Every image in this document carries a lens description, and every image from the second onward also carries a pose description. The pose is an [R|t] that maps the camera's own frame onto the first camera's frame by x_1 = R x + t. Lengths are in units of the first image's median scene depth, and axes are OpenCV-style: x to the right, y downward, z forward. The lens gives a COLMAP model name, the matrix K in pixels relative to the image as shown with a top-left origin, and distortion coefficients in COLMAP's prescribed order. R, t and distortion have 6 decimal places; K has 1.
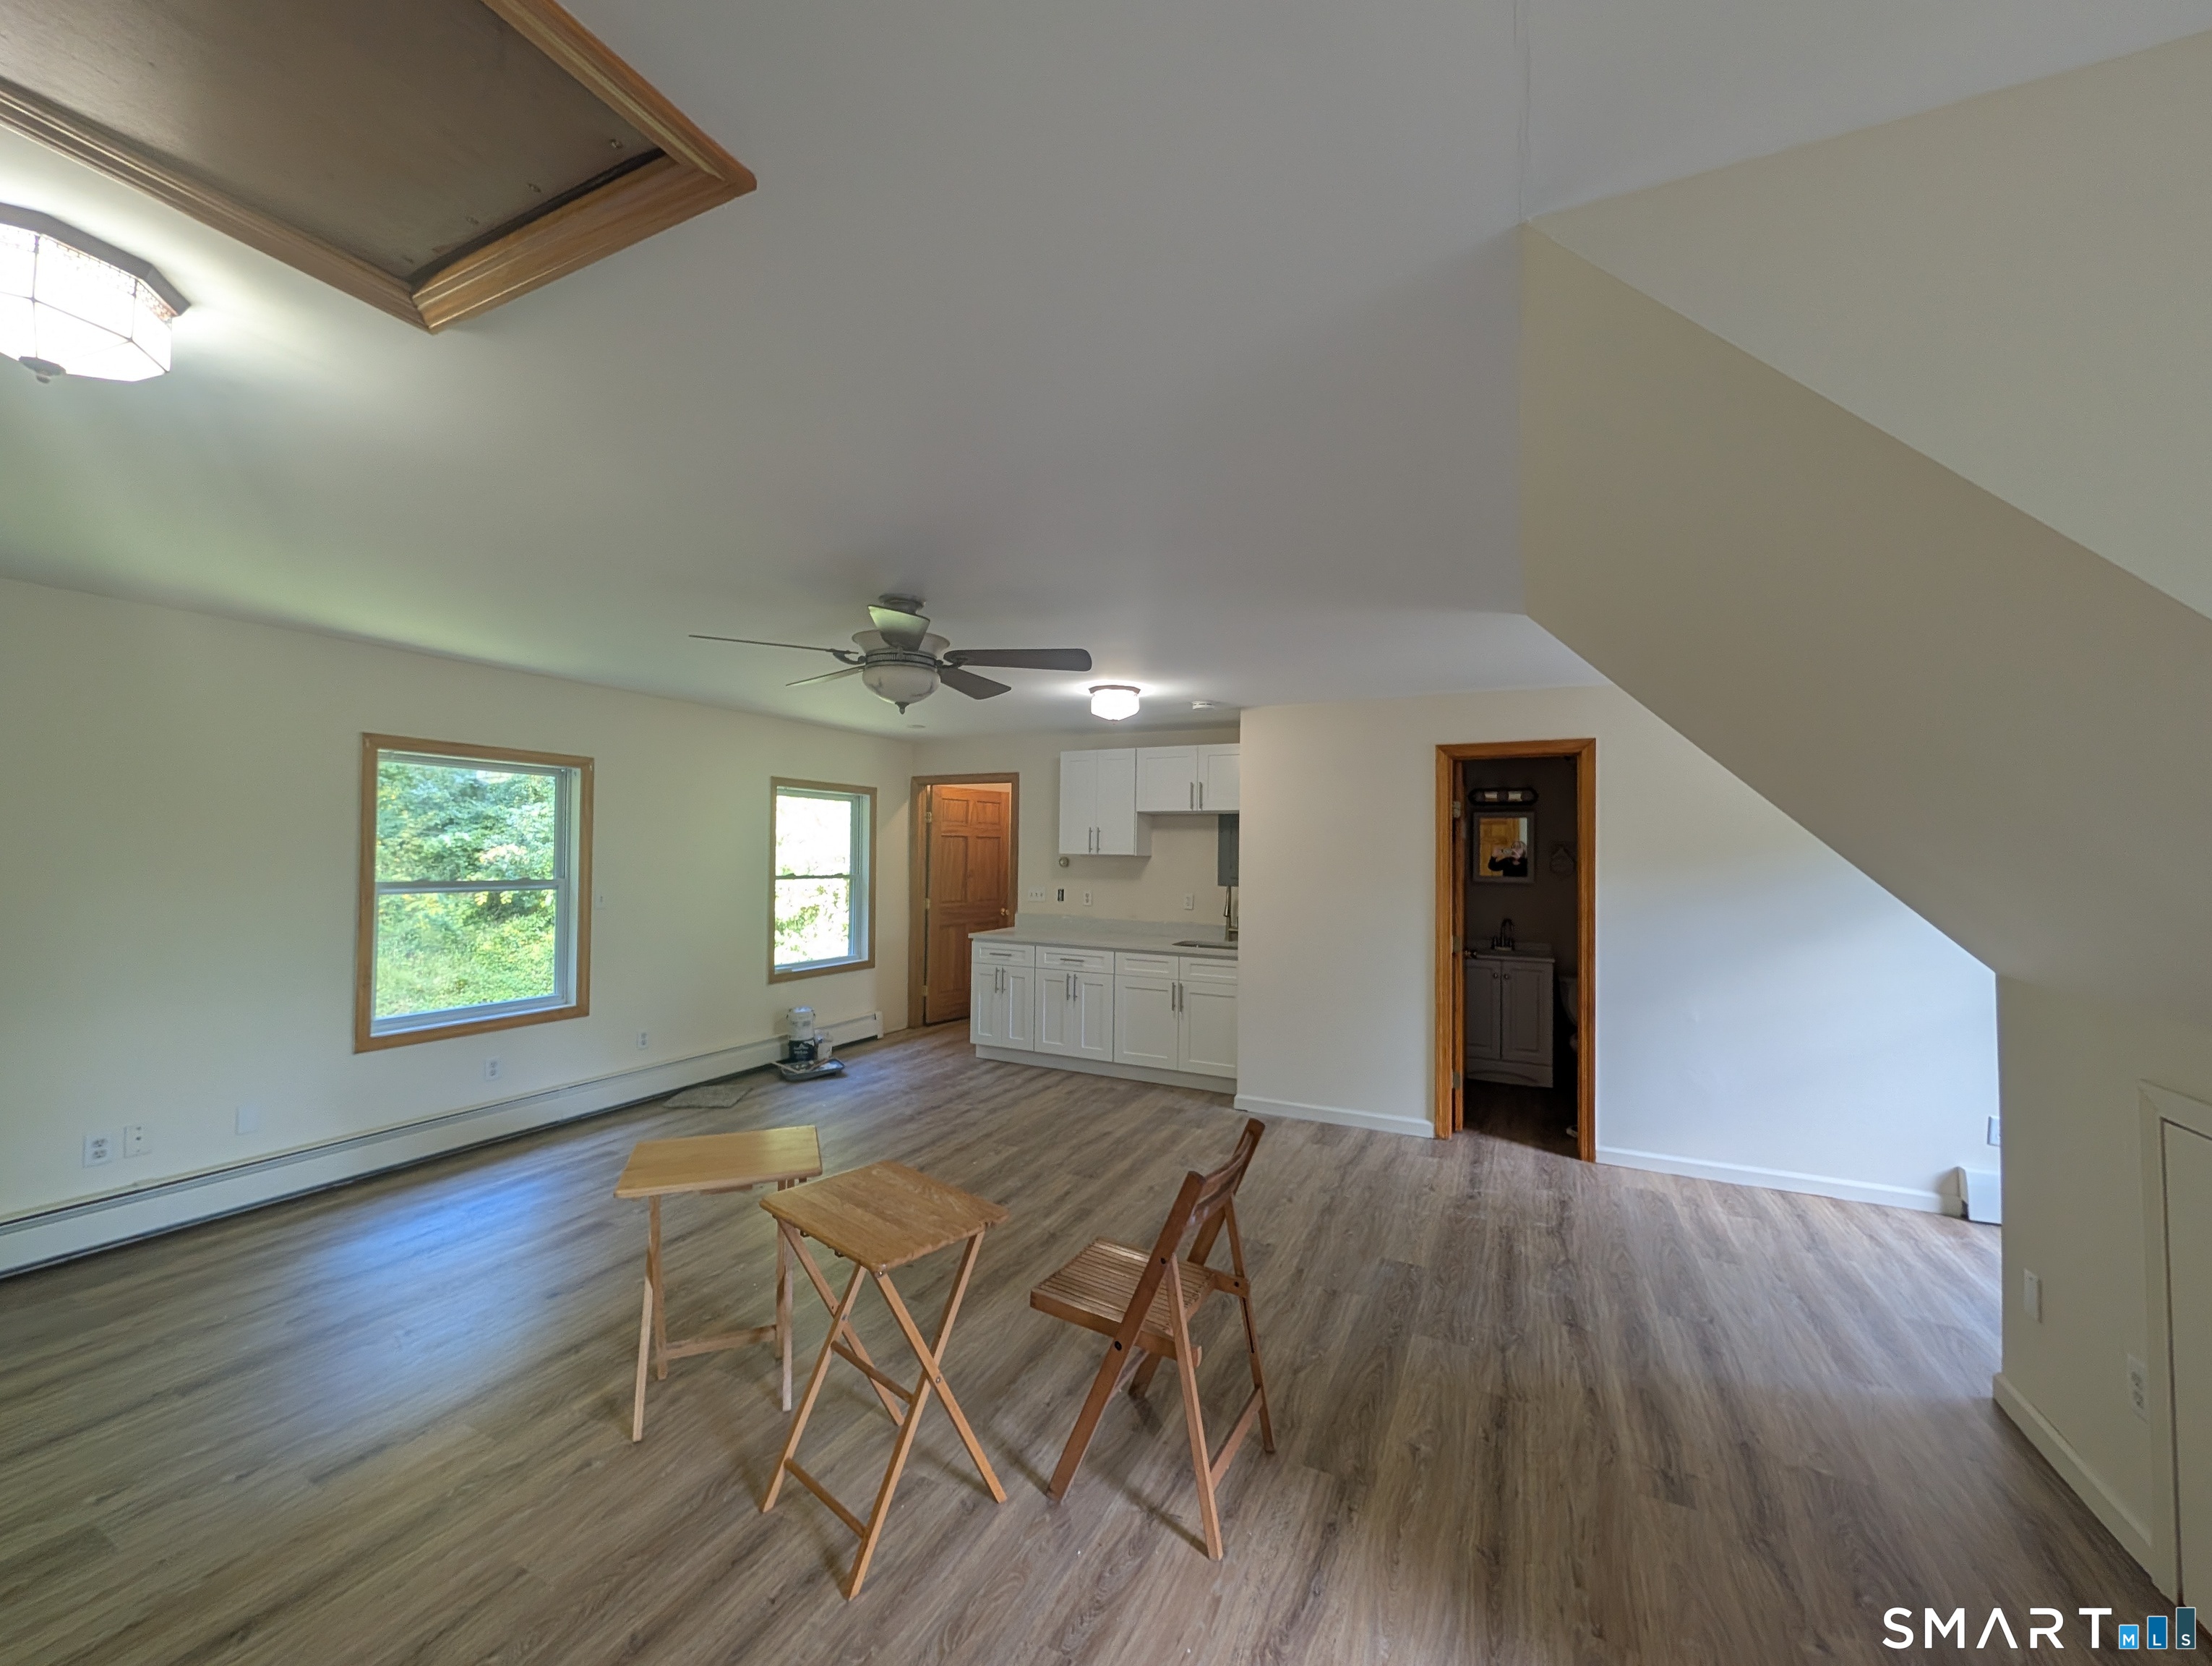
lens RADIAL K [[858.6, 0, 1107.6], [0, 858.6, 837.7], [0, 0, 1]] dist [0.001251, -0.000004]
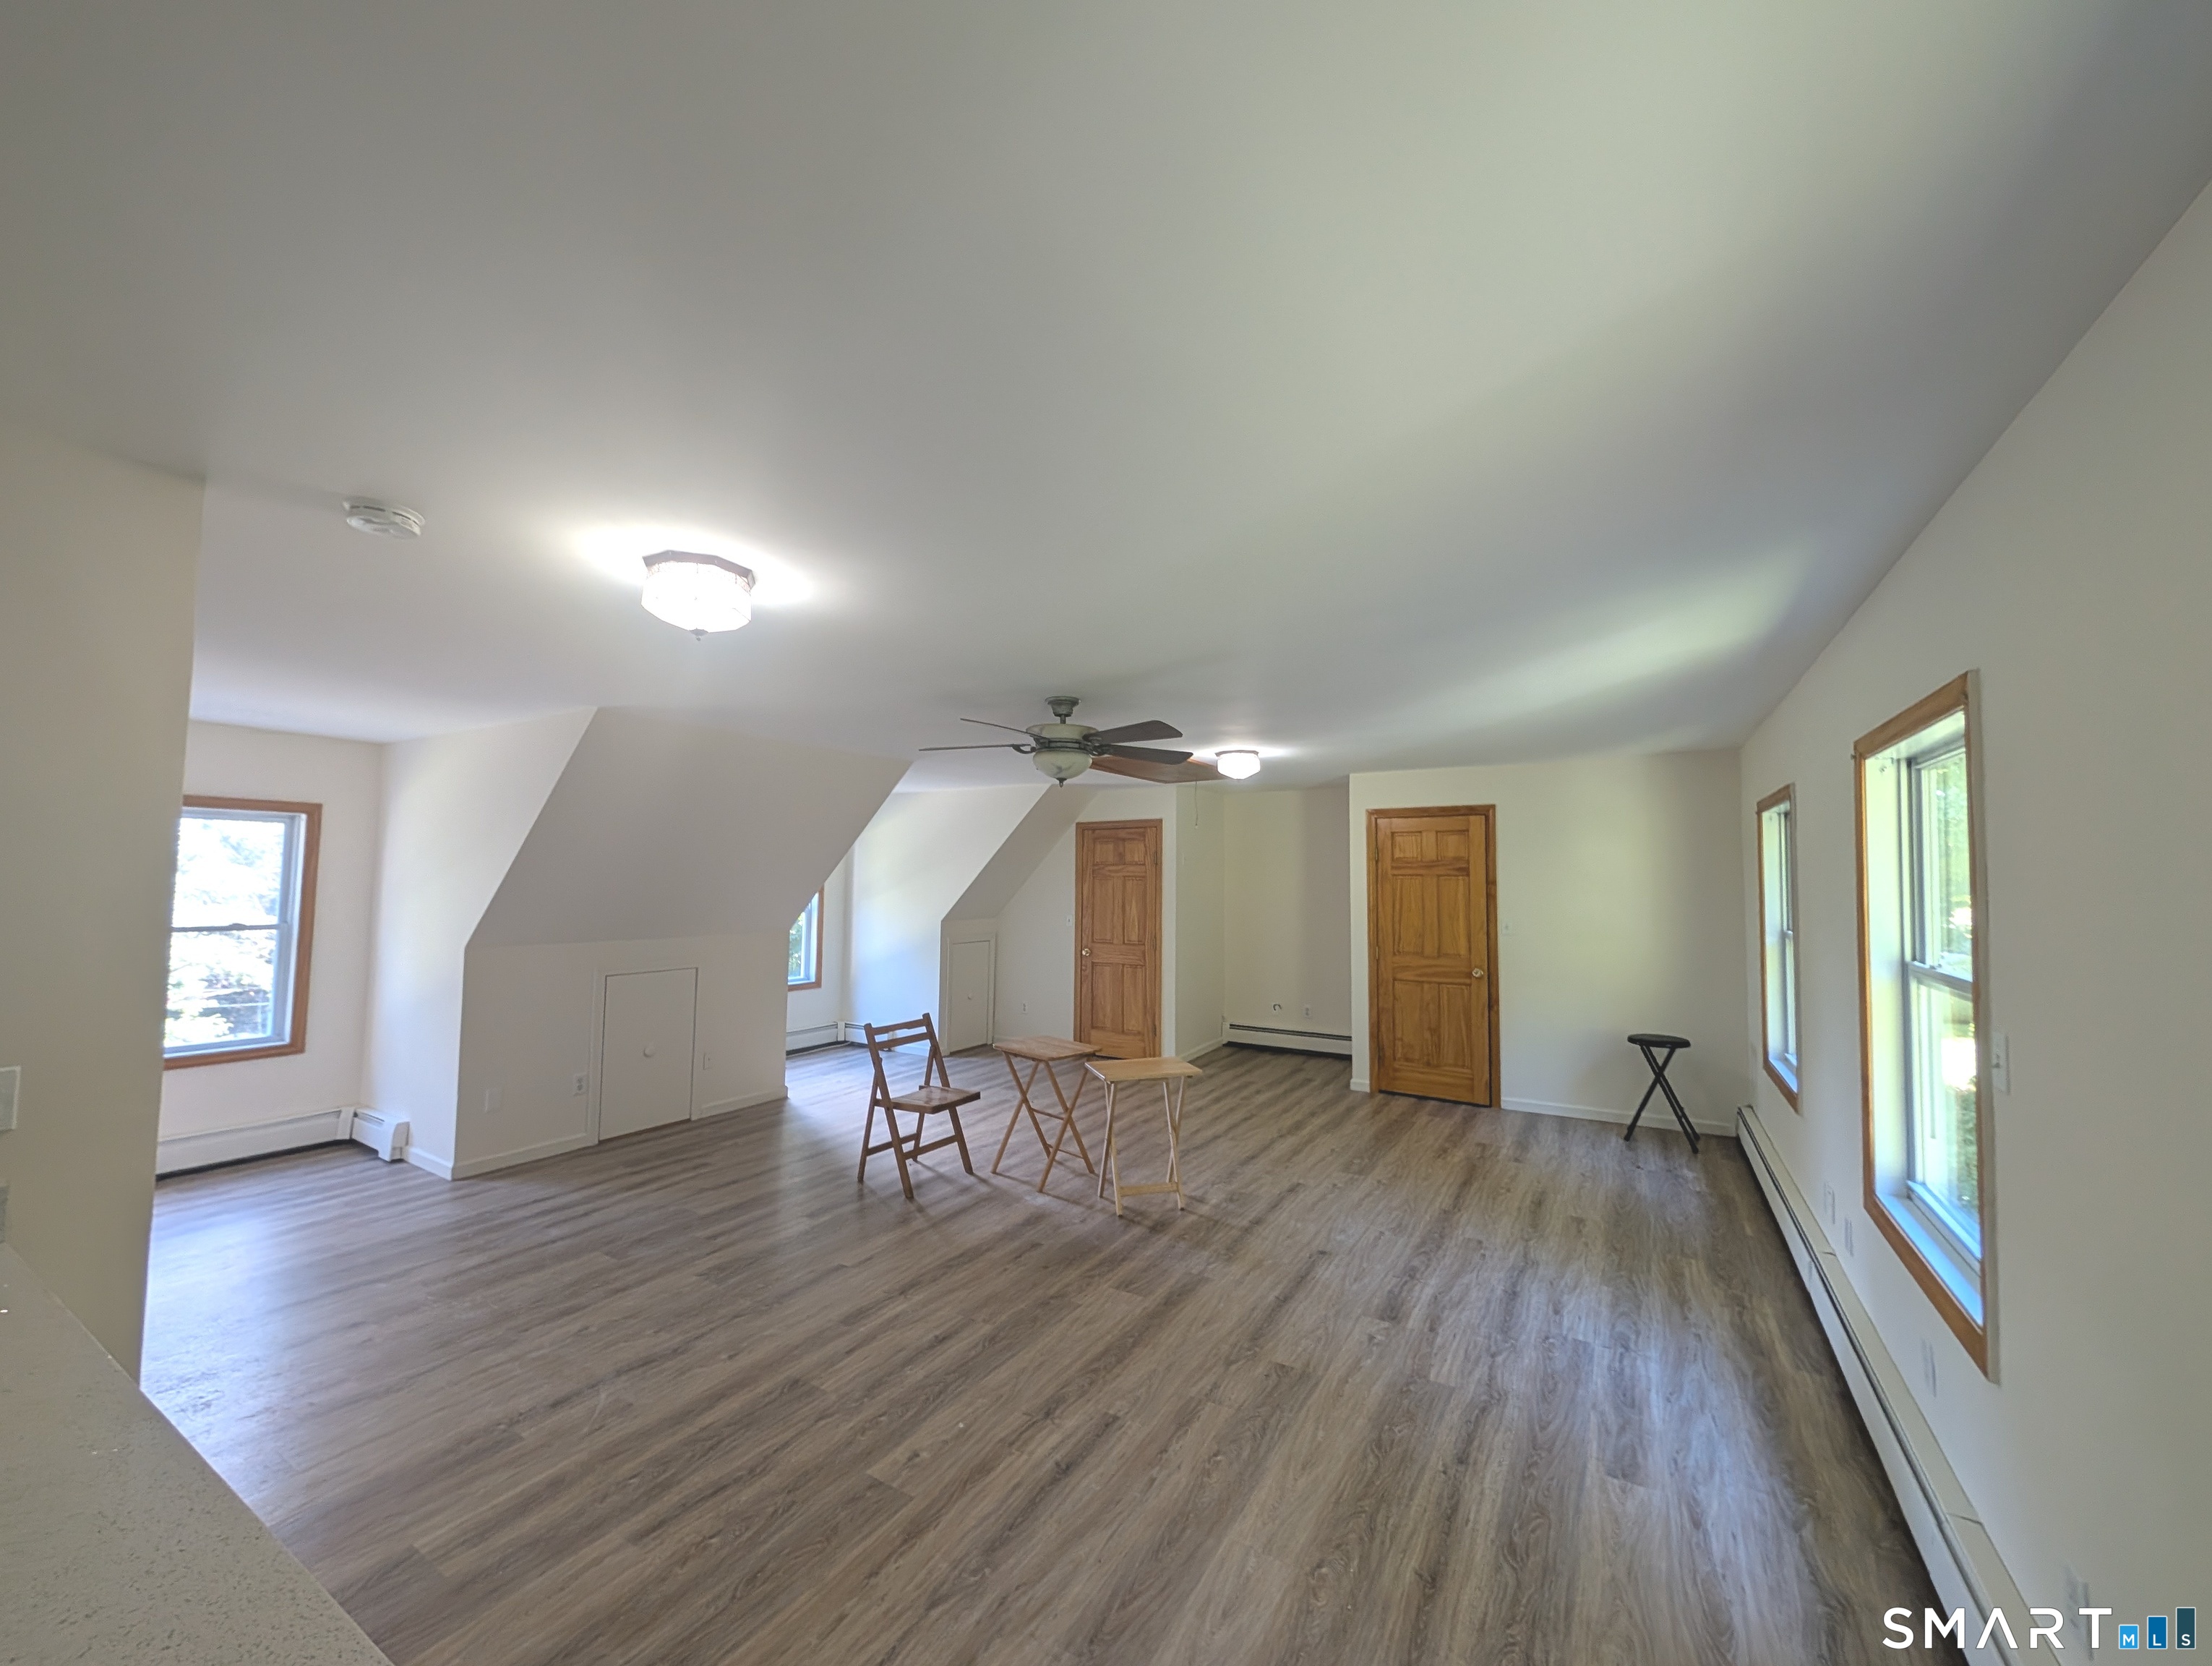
lens RADIAL K [[858.6, 0, 1109.5], [0, 858.6, 837.0], [0, 0, 1]] dist [0.001251, -0.000004]
pose [[-0.995994, -0.012128, 0.088598, -0.326660], [-0.018317, 0.997423, -0.069374, 0.013259], [-0.087528, -0.070719, -0.993649, 1.724279]]
